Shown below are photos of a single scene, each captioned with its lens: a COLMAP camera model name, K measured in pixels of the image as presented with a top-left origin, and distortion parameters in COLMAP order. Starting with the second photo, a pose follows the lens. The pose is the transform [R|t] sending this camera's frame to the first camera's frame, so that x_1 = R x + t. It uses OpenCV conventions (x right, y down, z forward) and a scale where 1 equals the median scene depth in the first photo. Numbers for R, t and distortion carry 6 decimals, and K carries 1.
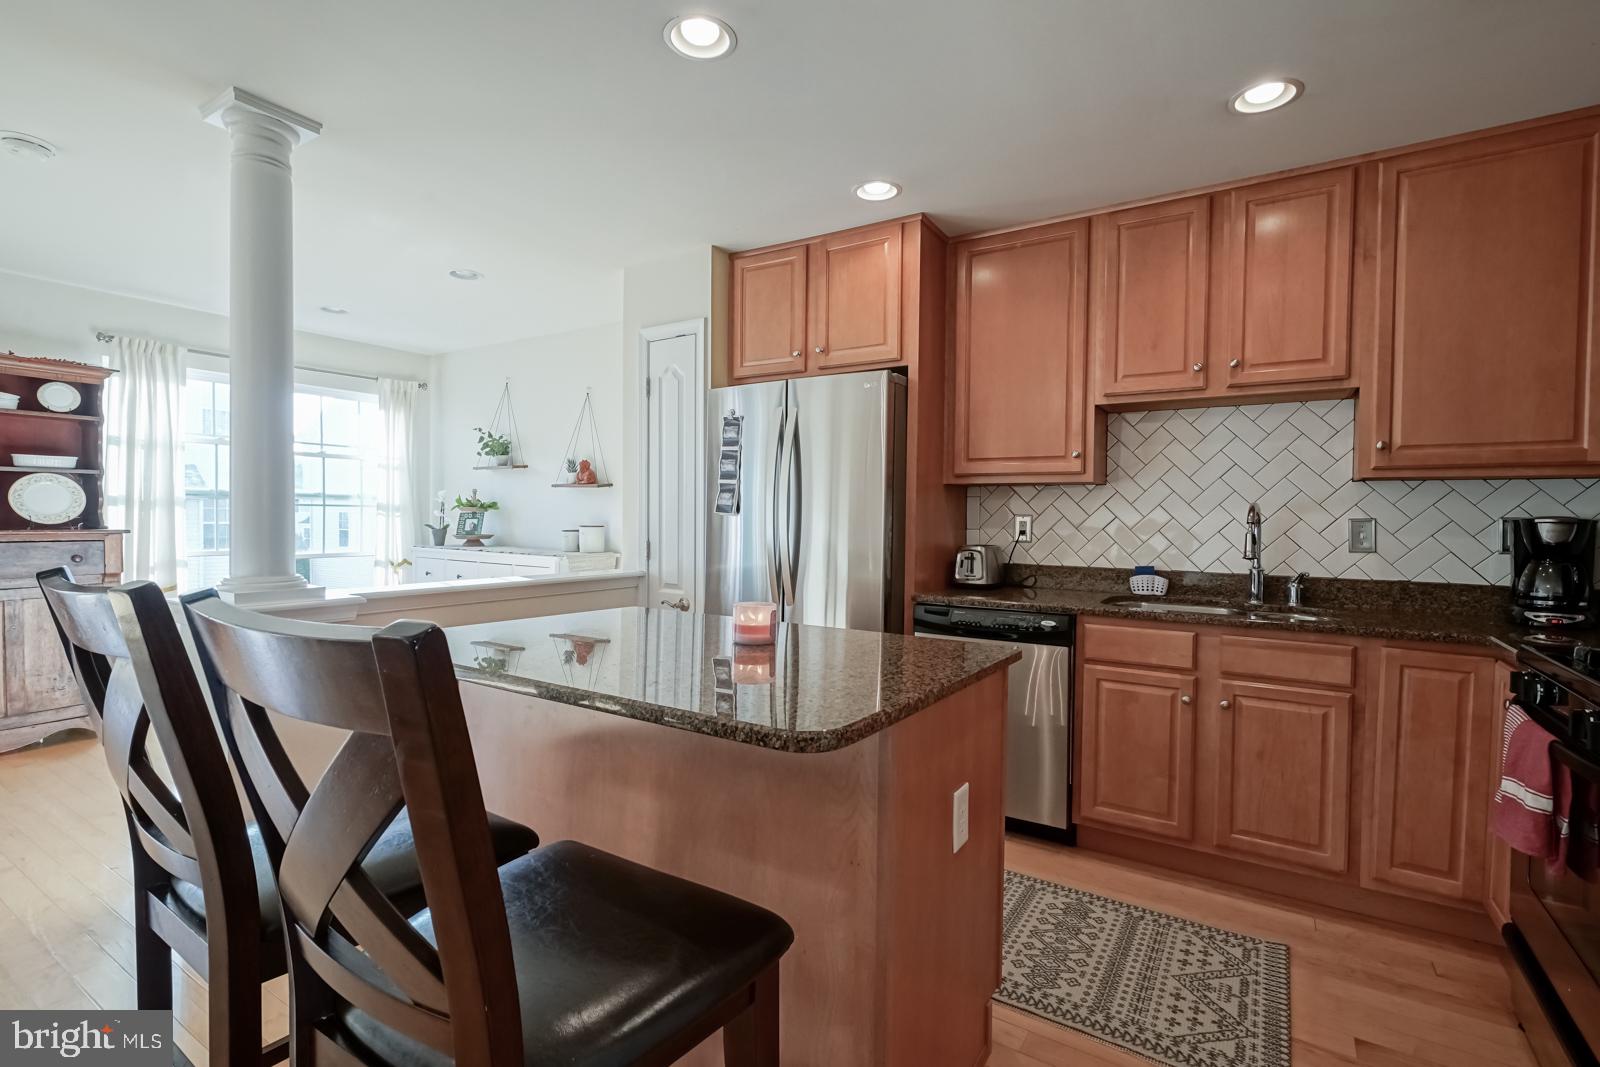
lens RADIAL K [[736.6, 0, 805.9], [0, 736.6, 532.3], [0, 0, 1]] dist [-0.005024, 0.003603]
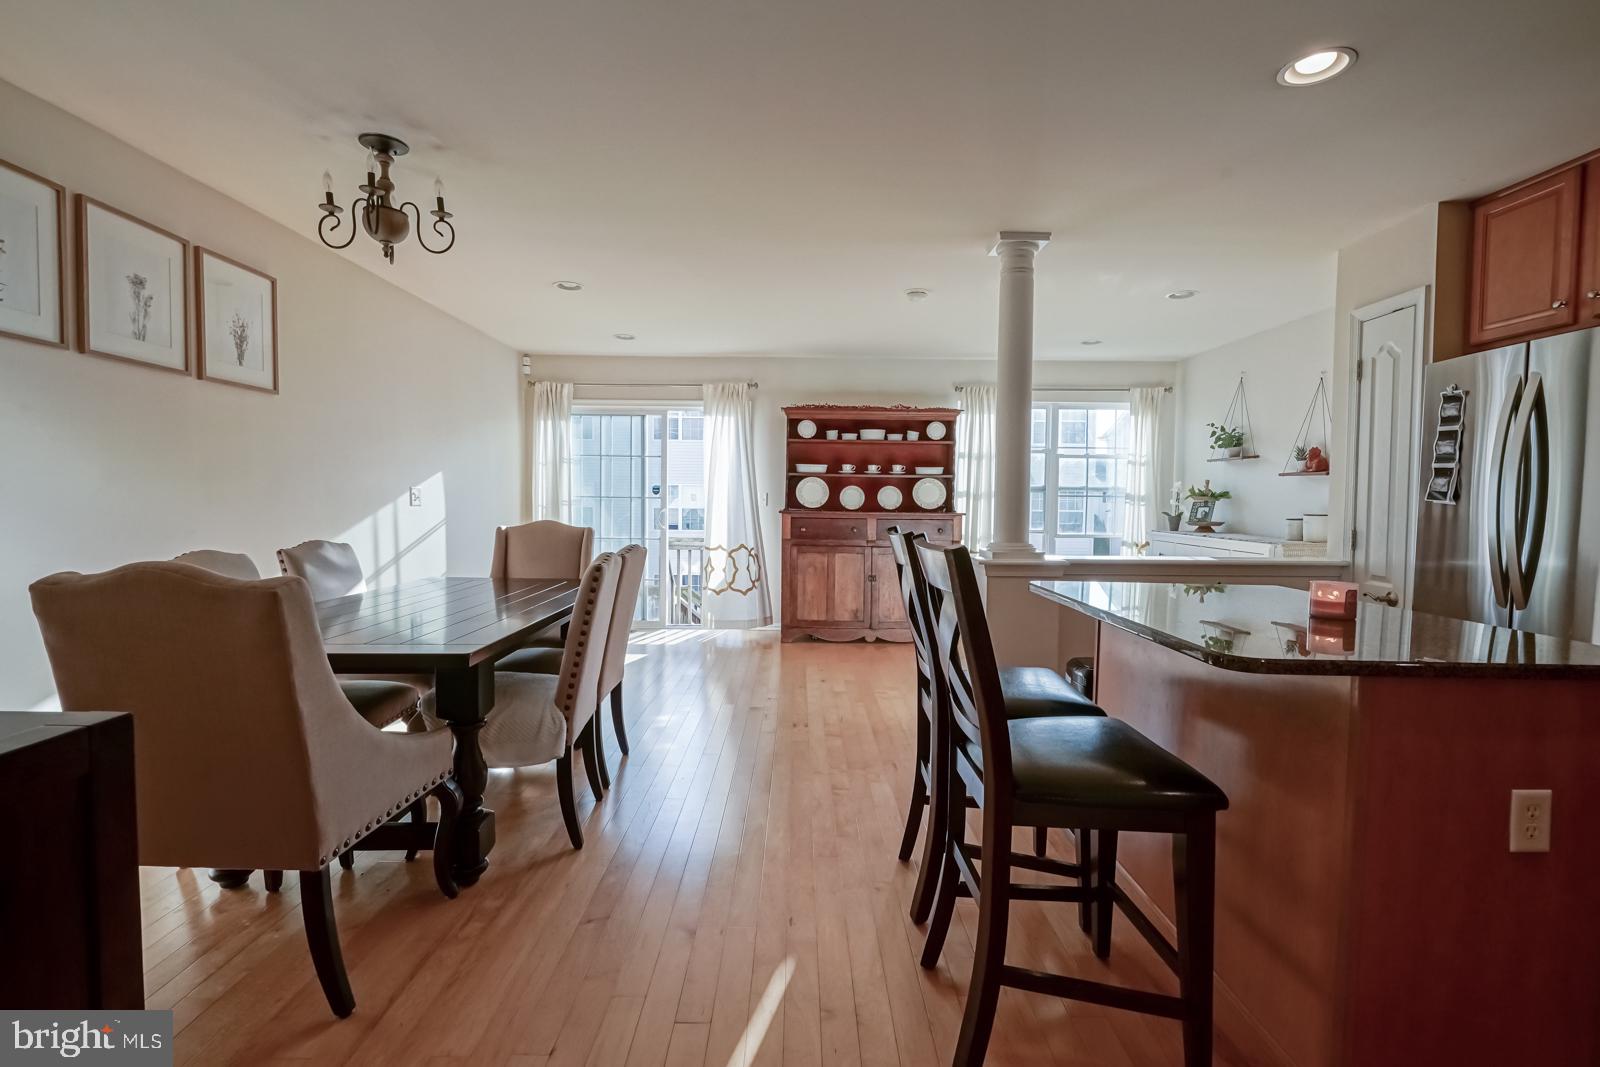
lens RADIAL K [[736.6, 0, 793.3], [0, 736.6, 531.6], [0, 0, 1]] dist [-0.005024, 0.003603]
pose [[0.530834, 0.030827, -0.846915, 0.253230], [-0.020043, 0.999515, 0.023818, 0.006616], [0.847239, 0.004331, 0.531195, -0.157629]]
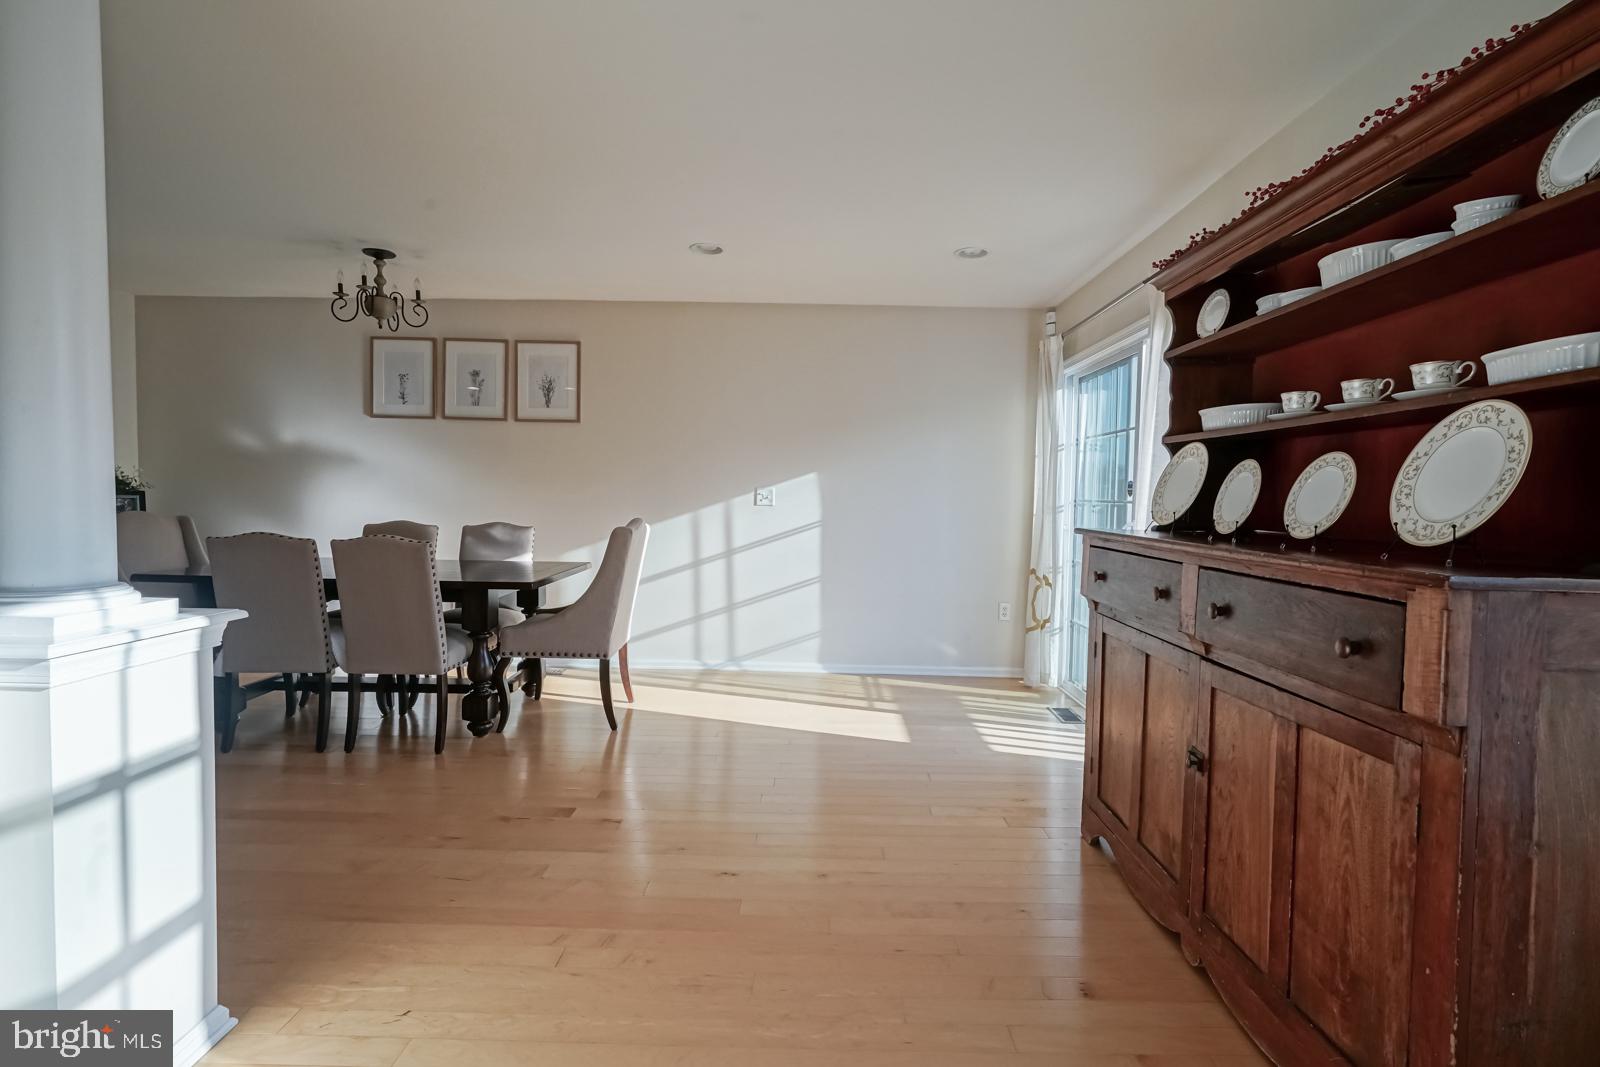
lens RADIAL K [[736.6, 0, 800.0], [0, 736.6, 534.2], [0, 0, 1]] dist [-0.005024, 0.003603]
pose [[-0.861180, -0.011721, -0.508164, -0.780795], [-0.046305, 0.997386, 0.055469, -0.029978], [0.506186, 0.071299, -0.859472, 1.513857]]
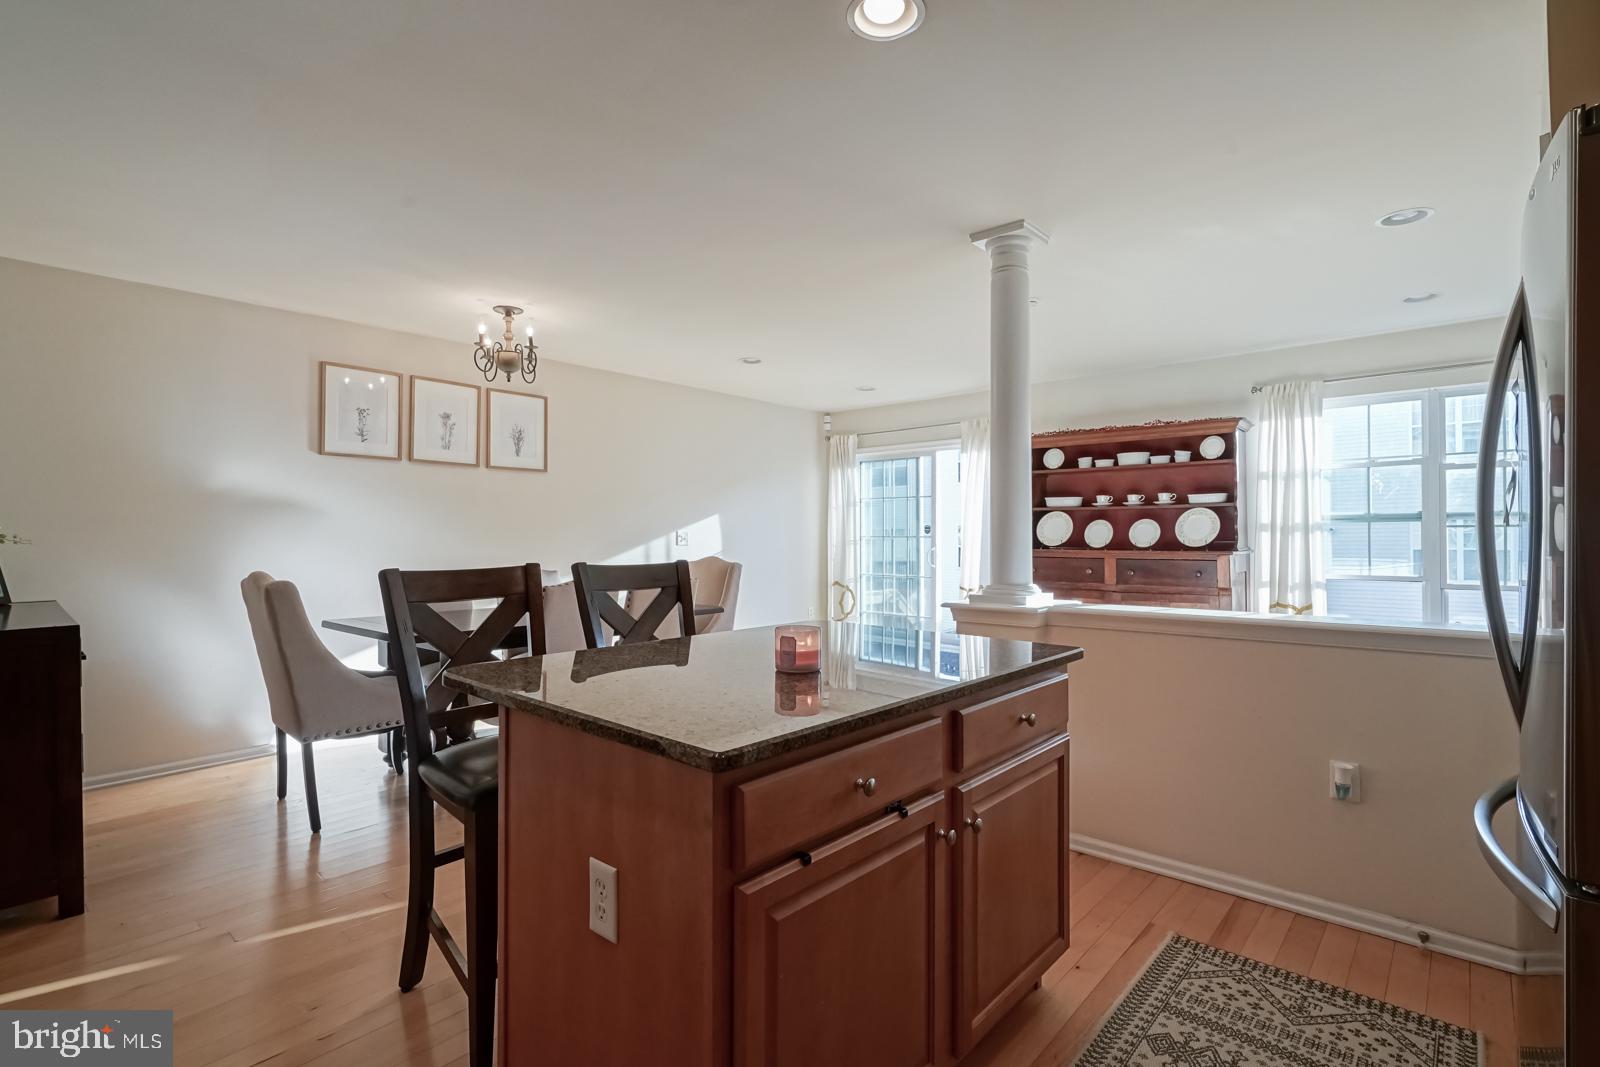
lens RADIAL K [[736.6, 0, 778.5], [0, 736.6, 543.0], [0, 0, 1]] dist [-0.005024, 0.003603]
pose [[-0.173338, -0.003969, -0.984854, 0.492087], [-0.019201, 0.999815, -0.000650, -0.003977], [0.984675, 0.018797, -0.173382, 0.651534]]
